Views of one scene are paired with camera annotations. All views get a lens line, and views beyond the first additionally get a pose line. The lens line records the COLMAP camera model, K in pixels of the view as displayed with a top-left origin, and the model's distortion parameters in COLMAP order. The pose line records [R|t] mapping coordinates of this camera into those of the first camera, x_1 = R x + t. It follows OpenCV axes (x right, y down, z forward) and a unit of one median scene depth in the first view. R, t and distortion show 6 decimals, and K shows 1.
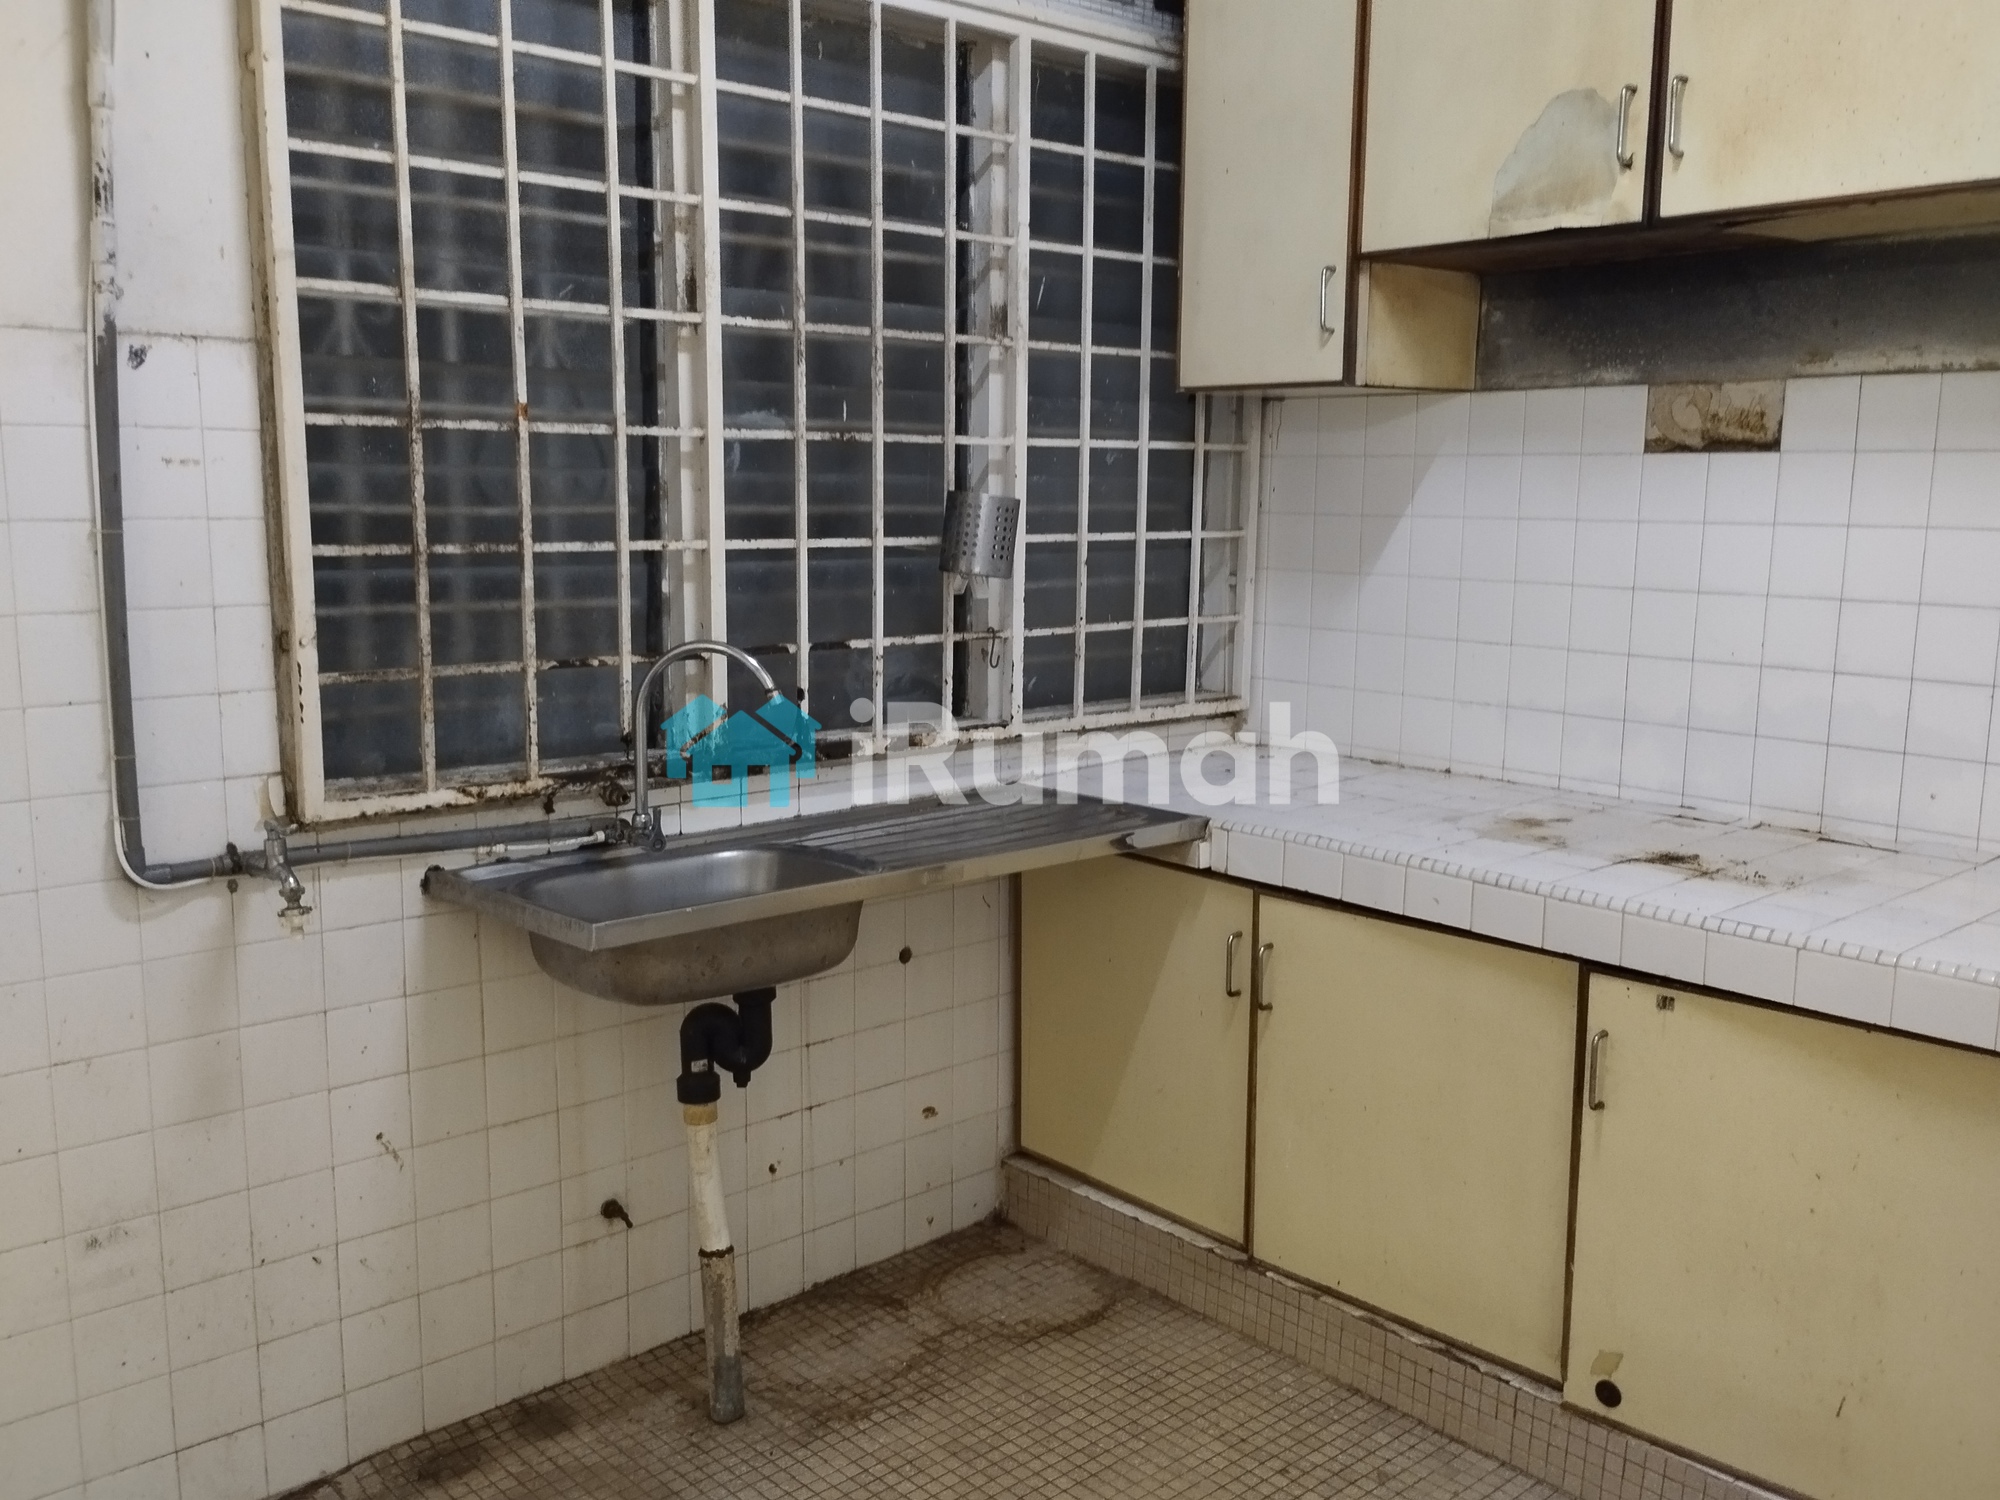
lens RADIAL K [[1733.4, 0, 992.0], [0, 1733.4, 751.1], [0, 0, 1]] dist [0.062016, -0.058026]
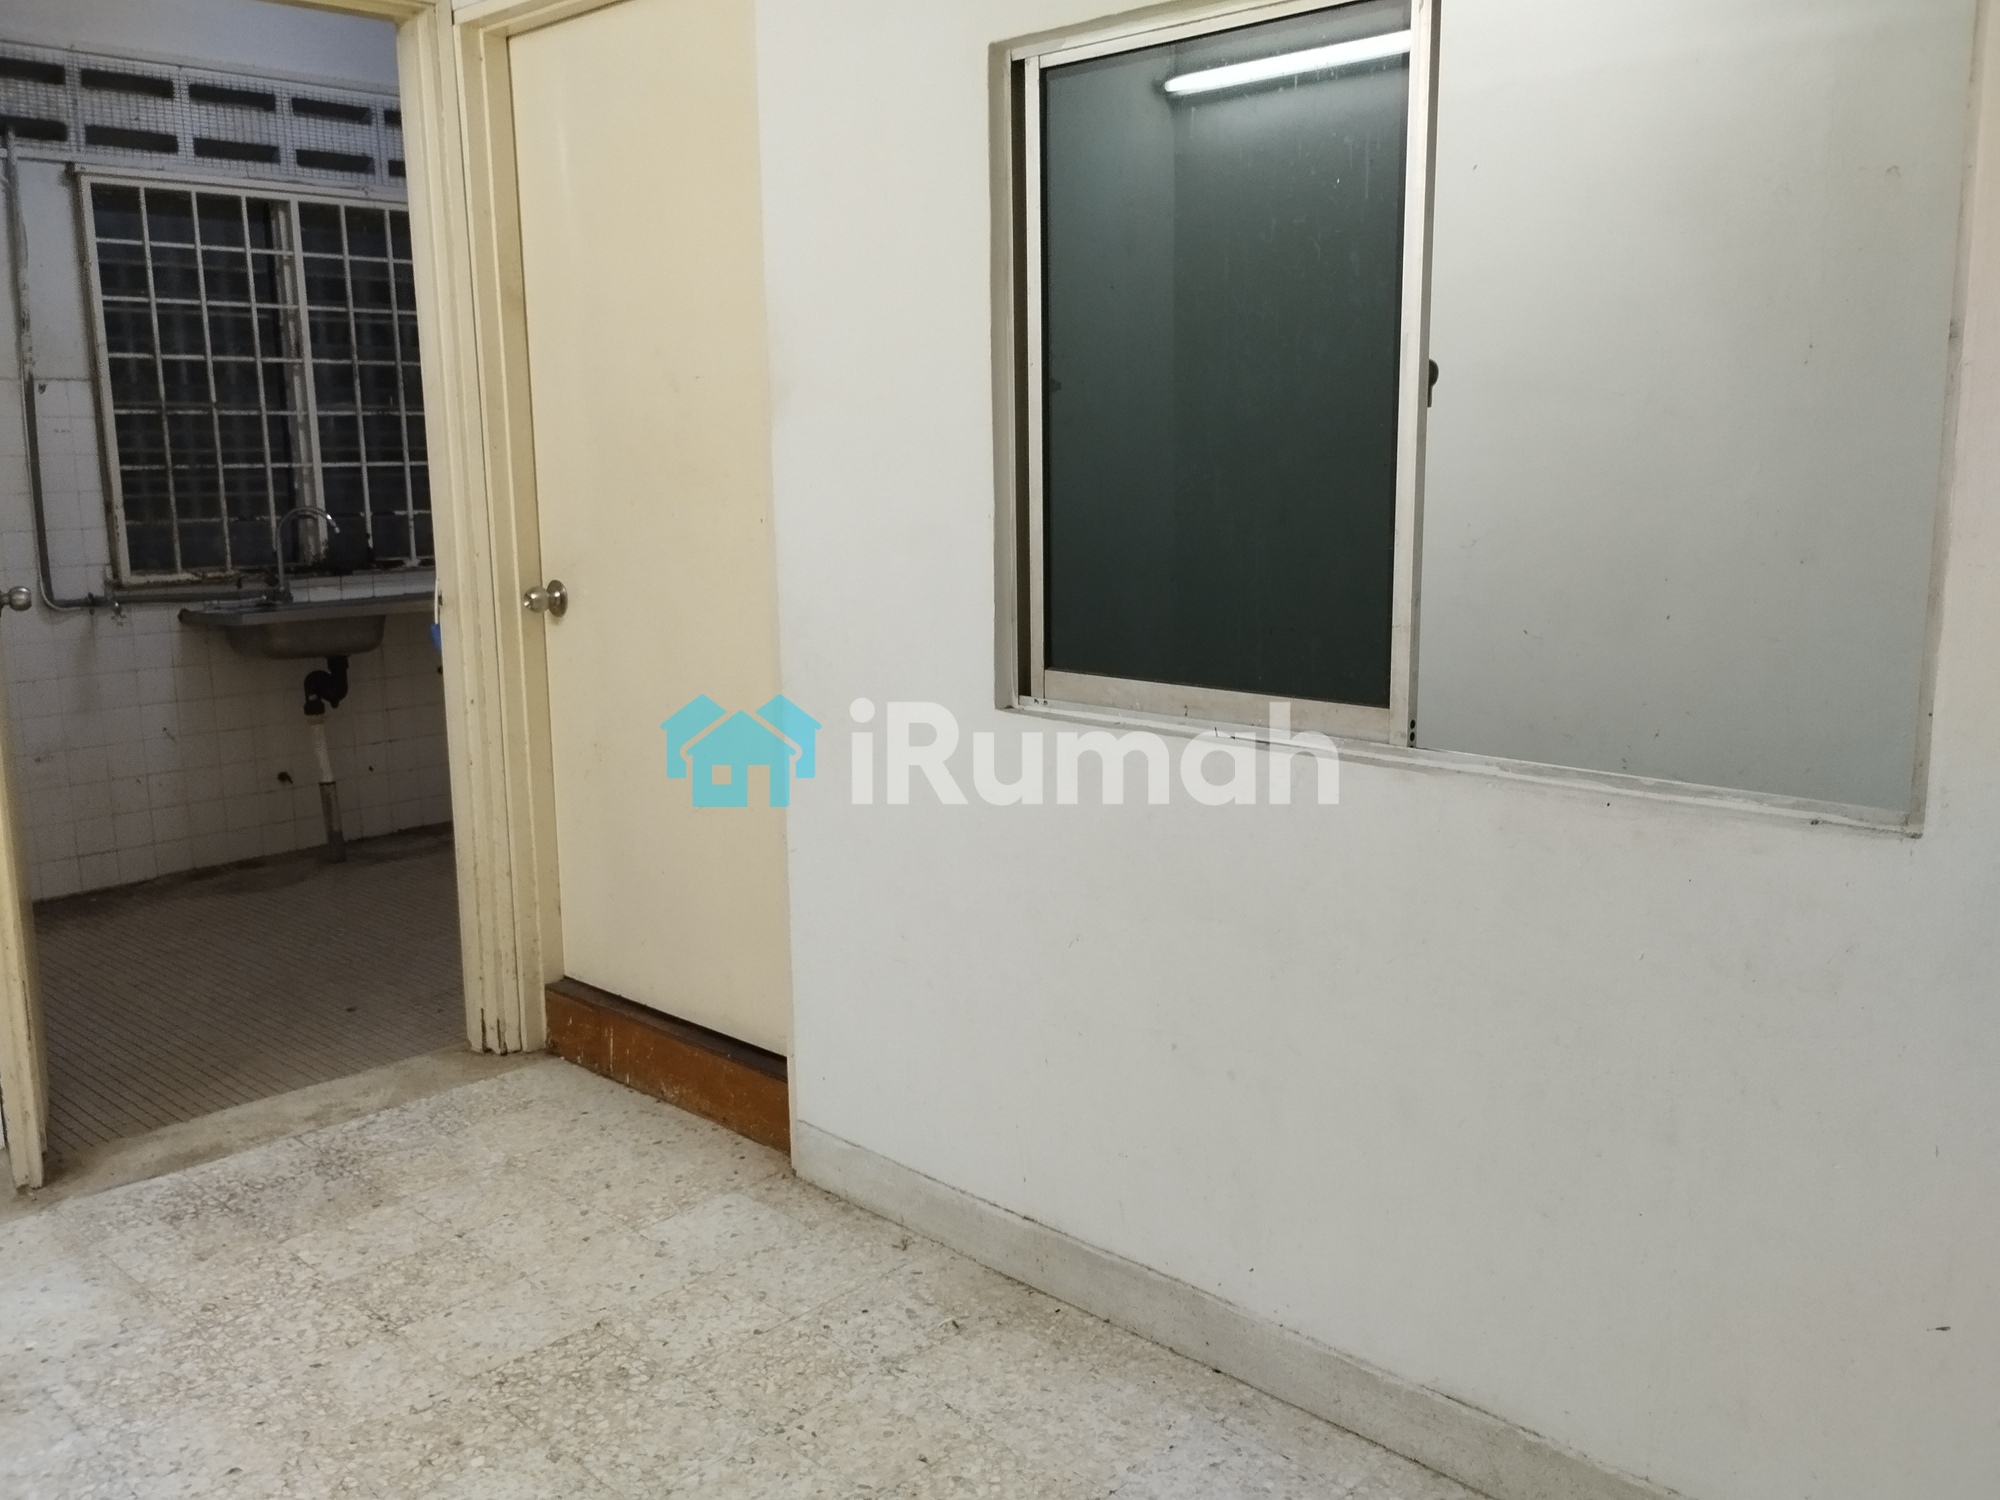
lens RADIAL K [[1733.4, 0, 1016.5], [0, 1733.4, 739.3], [0, 0, 1]] dist [0.062016, -0.058026]
pose [[0.995629, -0.035395, 0.086429, 0.548722], [0.033738, 0.999219, 0.020551, 0.223684], [-0.087089, -0.017545, 0.996046, -1.350738]]
